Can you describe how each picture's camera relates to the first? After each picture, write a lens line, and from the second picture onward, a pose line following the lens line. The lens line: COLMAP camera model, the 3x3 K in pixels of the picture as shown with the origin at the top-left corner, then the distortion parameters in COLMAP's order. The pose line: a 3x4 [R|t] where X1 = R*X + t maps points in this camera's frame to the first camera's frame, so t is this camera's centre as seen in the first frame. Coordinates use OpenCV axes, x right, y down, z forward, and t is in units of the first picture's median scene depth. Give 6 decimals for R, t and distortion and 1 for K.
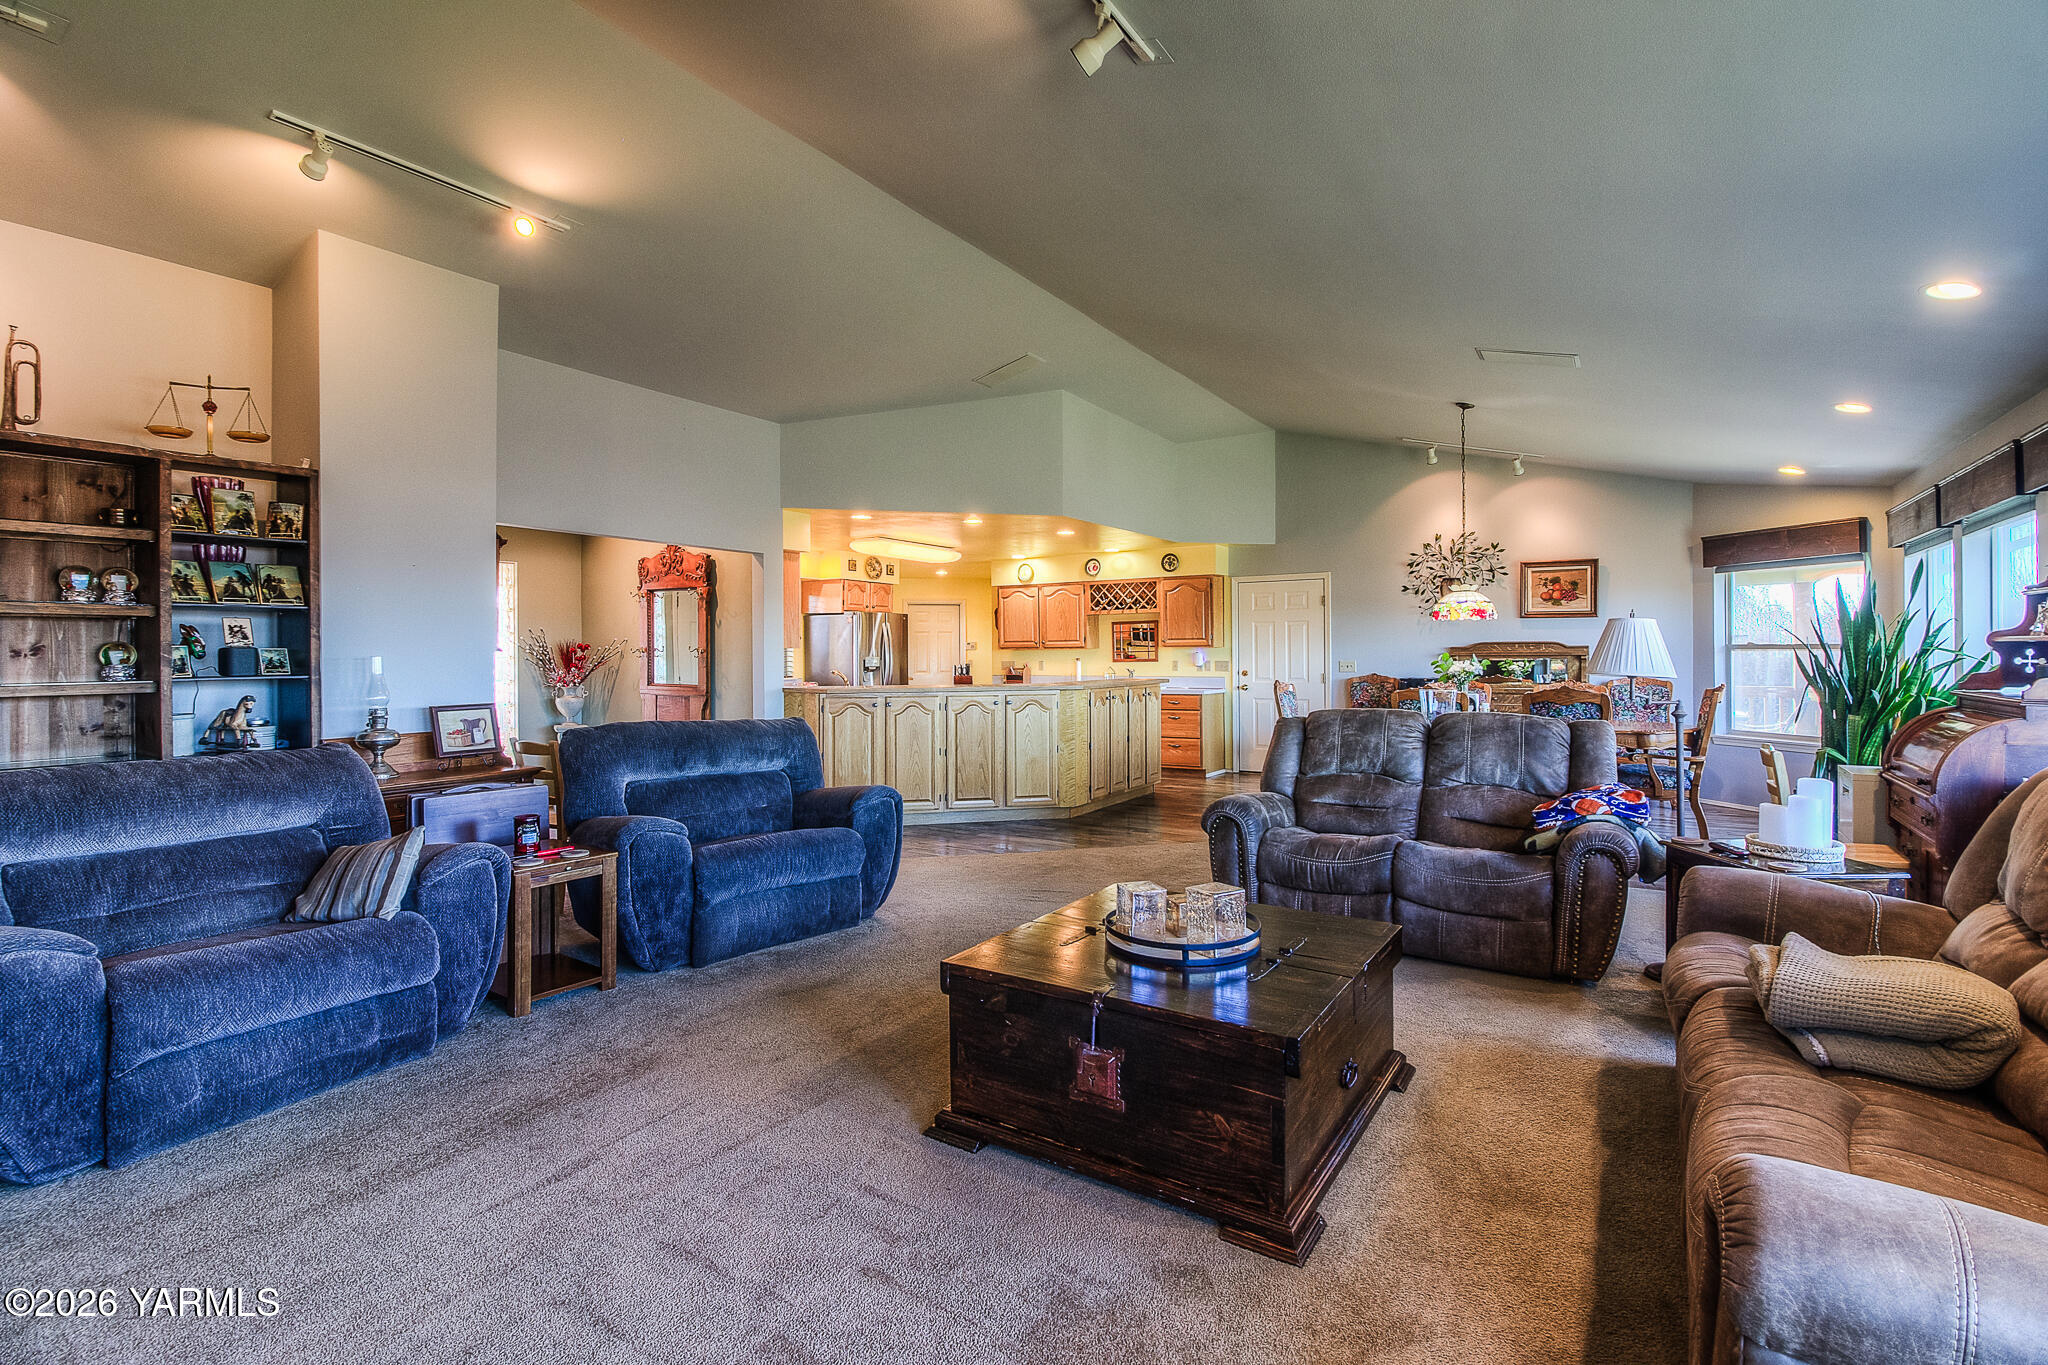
lens RADIAL K [[952.0, 0, 1039.8], [0, 952.0, 654.6], [0, 0, 1]] dist [0.004522, -0.014720]
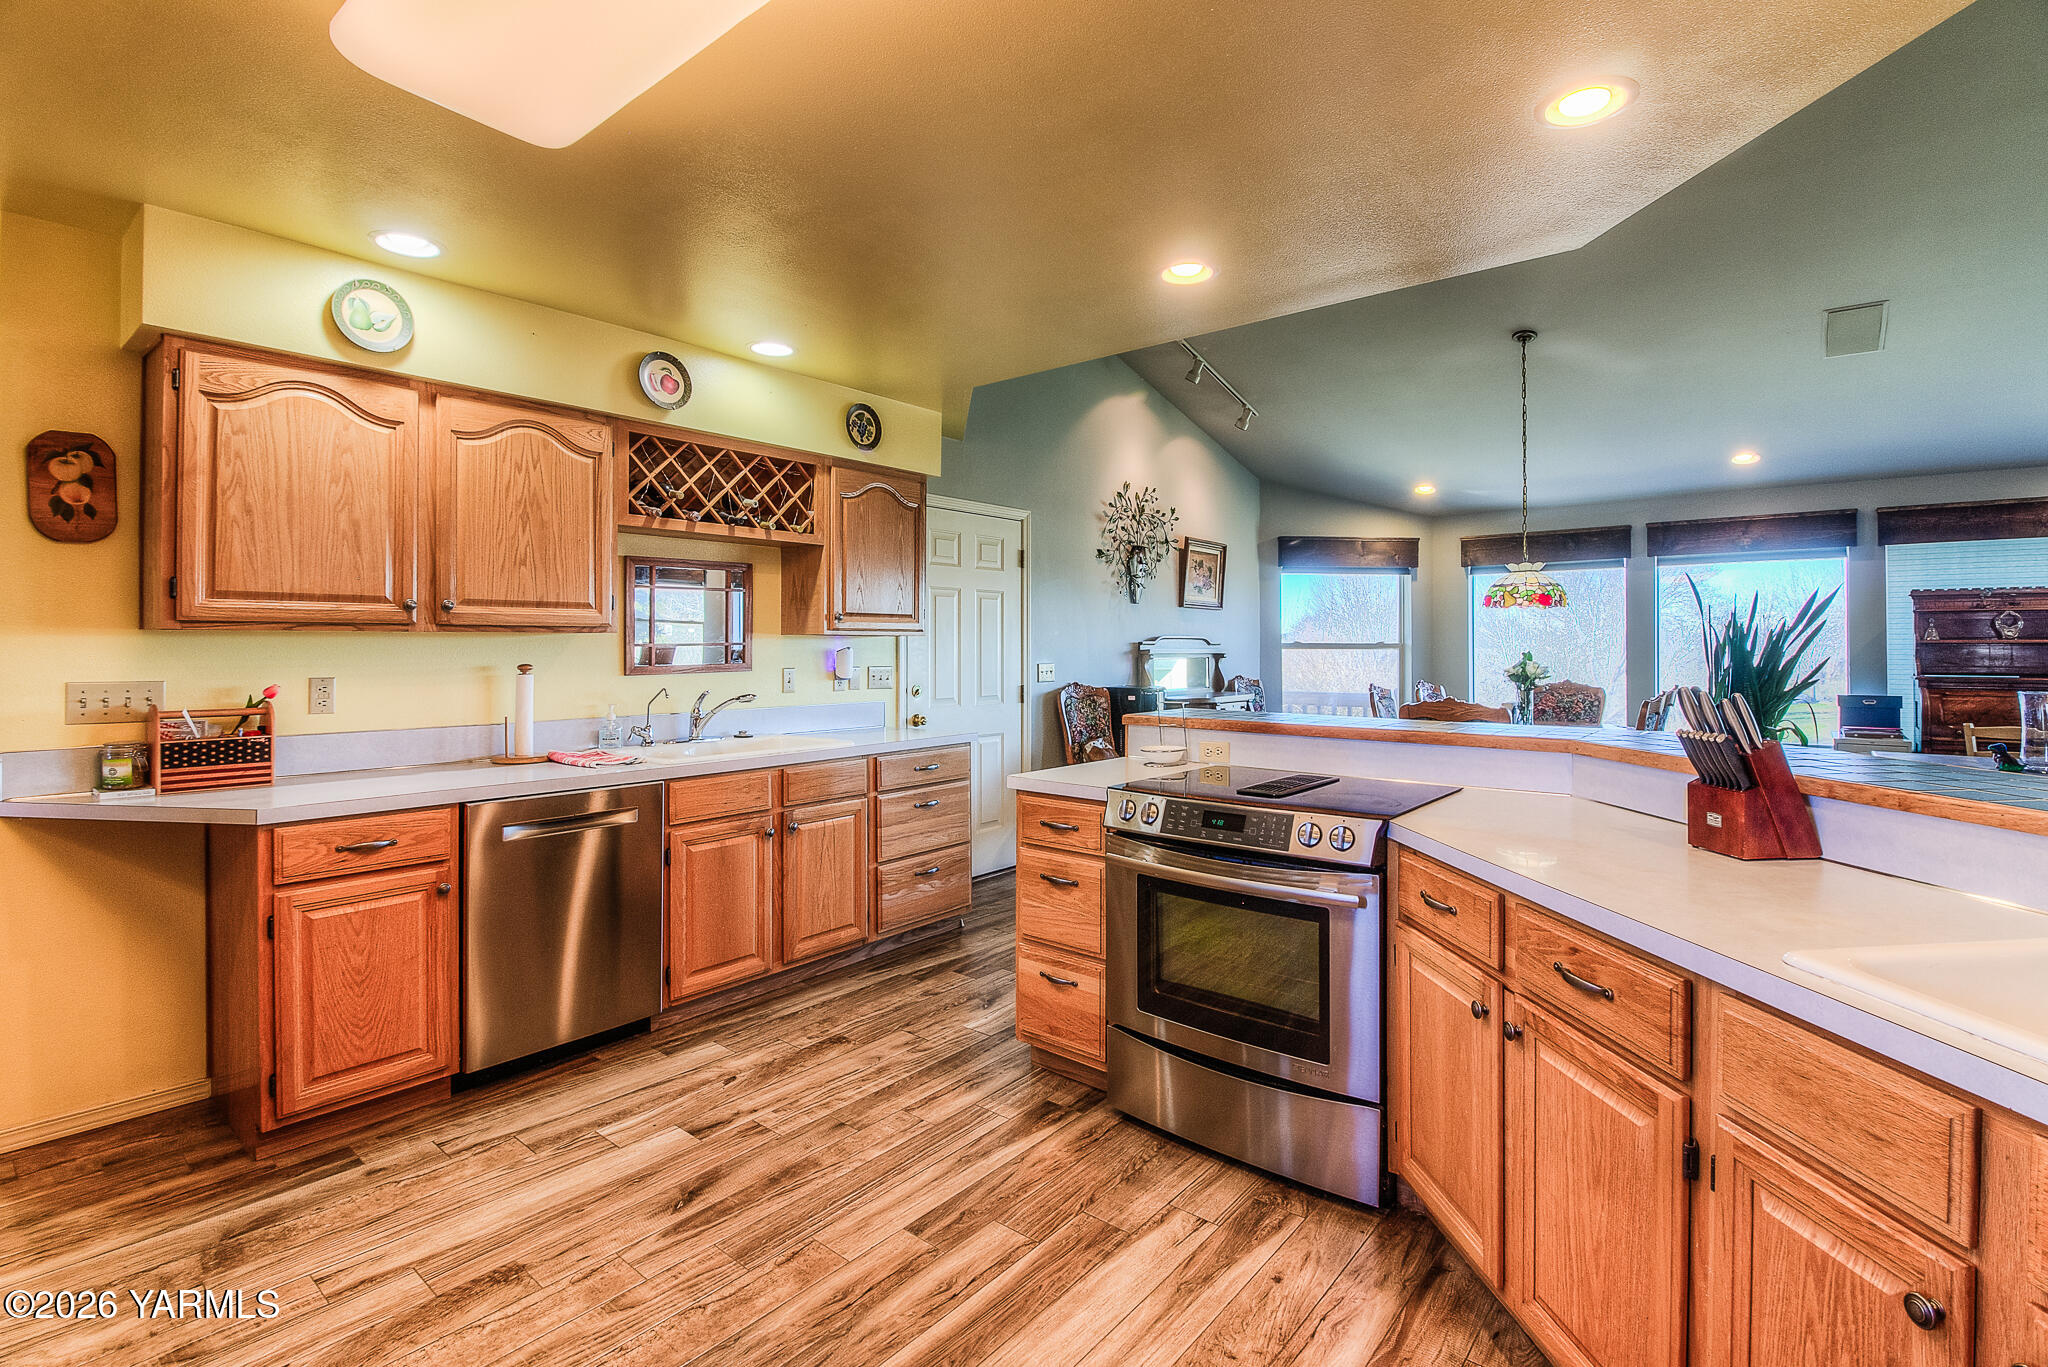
lens RADIAL K [[964.3, 0, 1044.9], [0, 964.3, 638.8], [0, 0, 1]] dist [-0.001173, -0.014743]
pose [[0.111113, 0.016372, 0.993673, -0.559742], [0.003457, 0.999852, -0.016861, 0.002952], [-0.993802, 0.005308, 0.111040, 1.863342]]
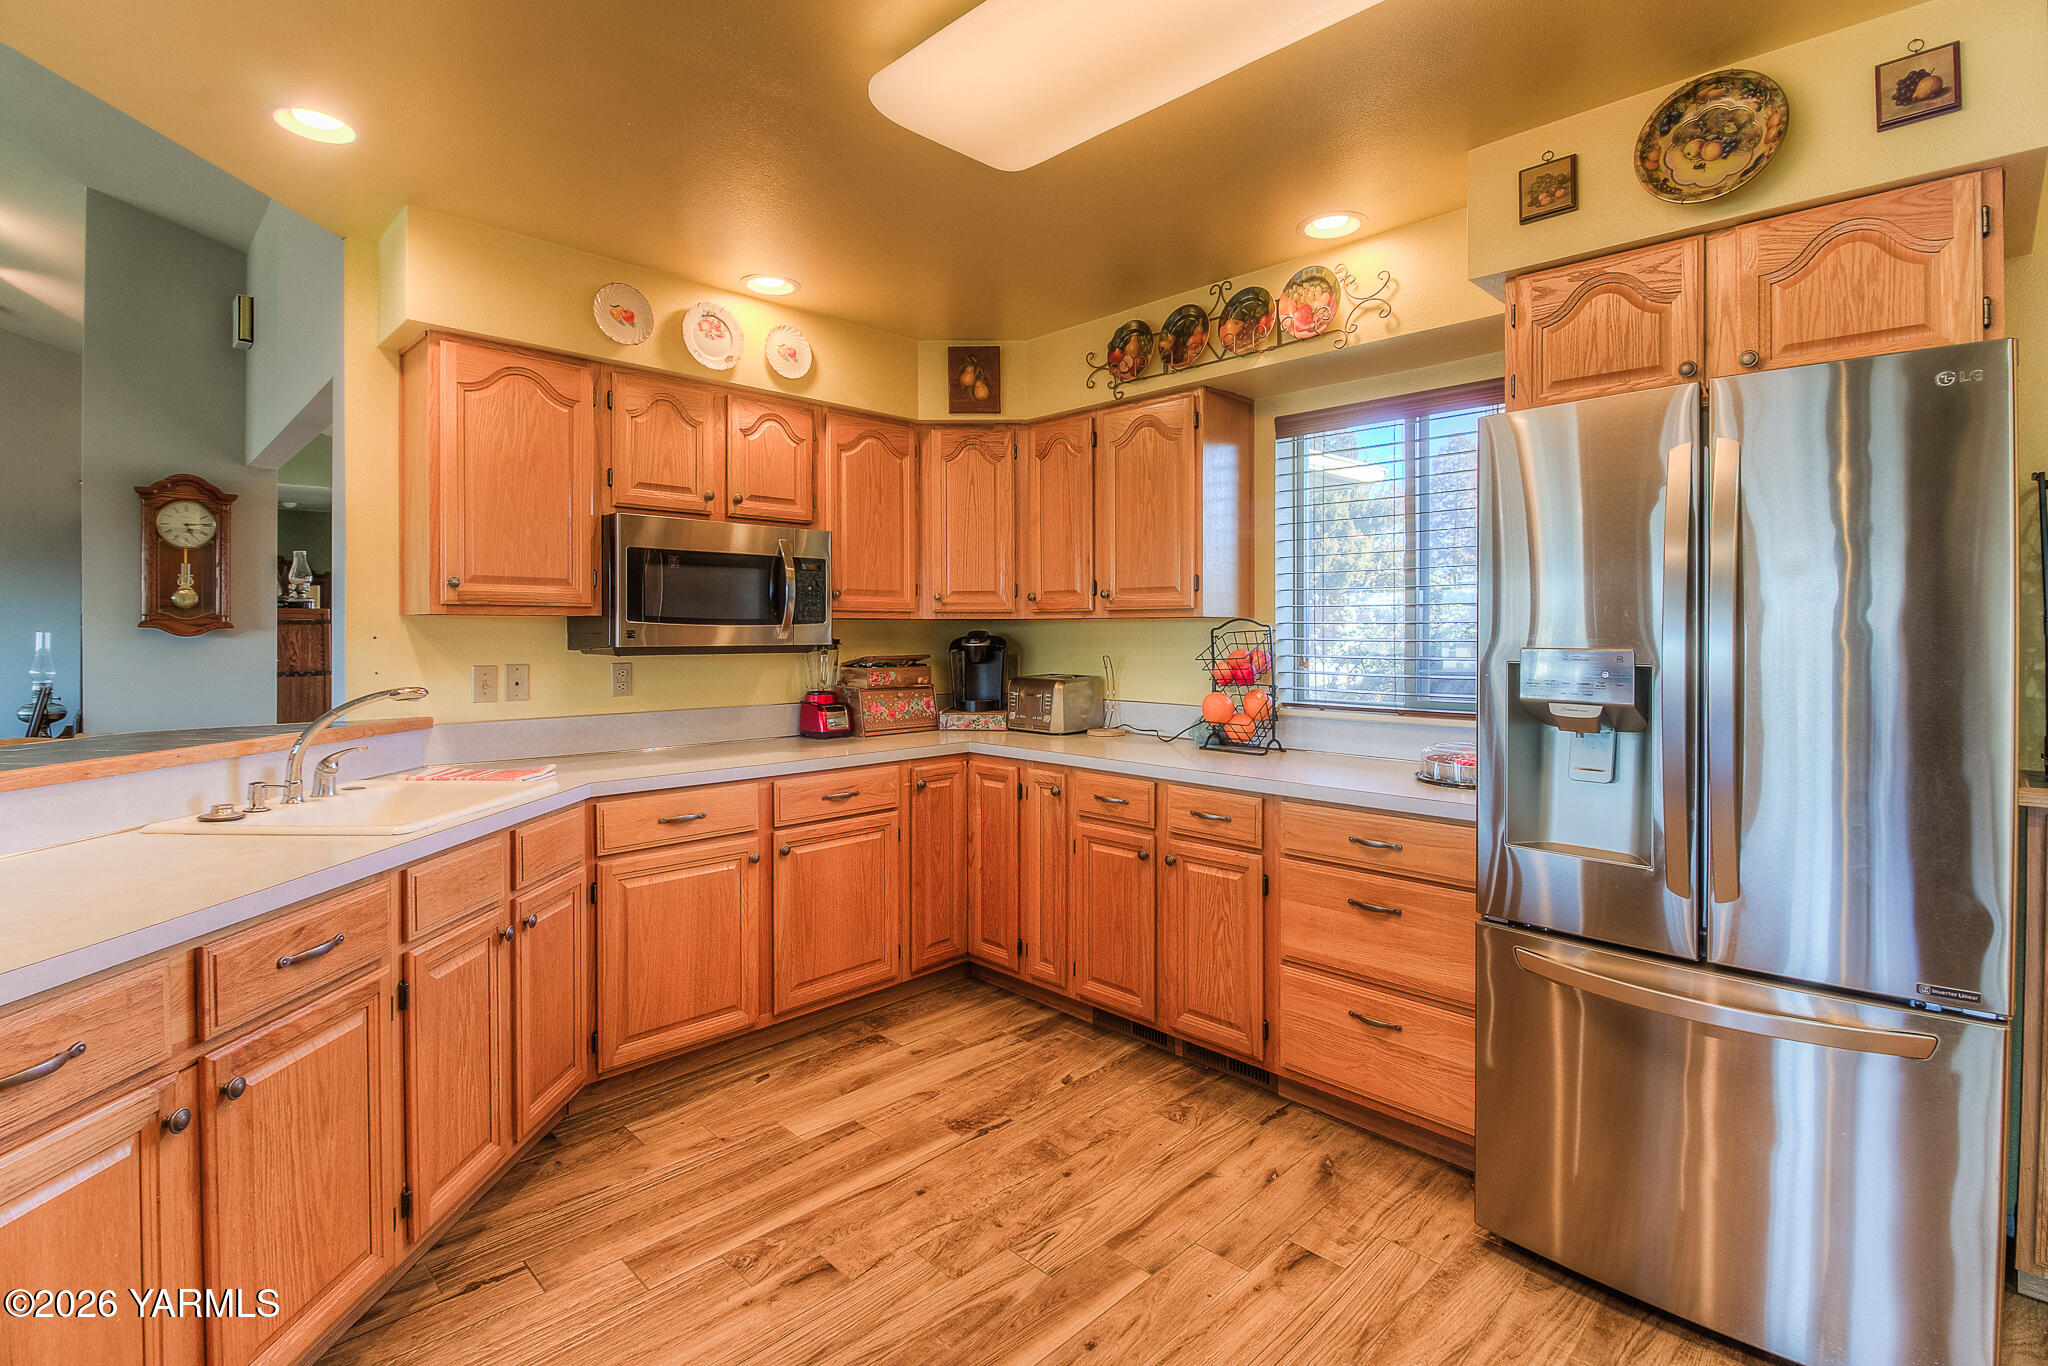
lens RADIAL K [[964.3, 0, 1044.9], [0, 964.3, 638.3], [0, 0, 1]] dist [-0.001173, -0.014743]
pose [[-0.205048, 0.007277, -0.978725, 0.051180], [-0.000677, 0.999971, 0.007577, -0.001919], [0.978752, 0.002216, -0.205037, 2.043008]]
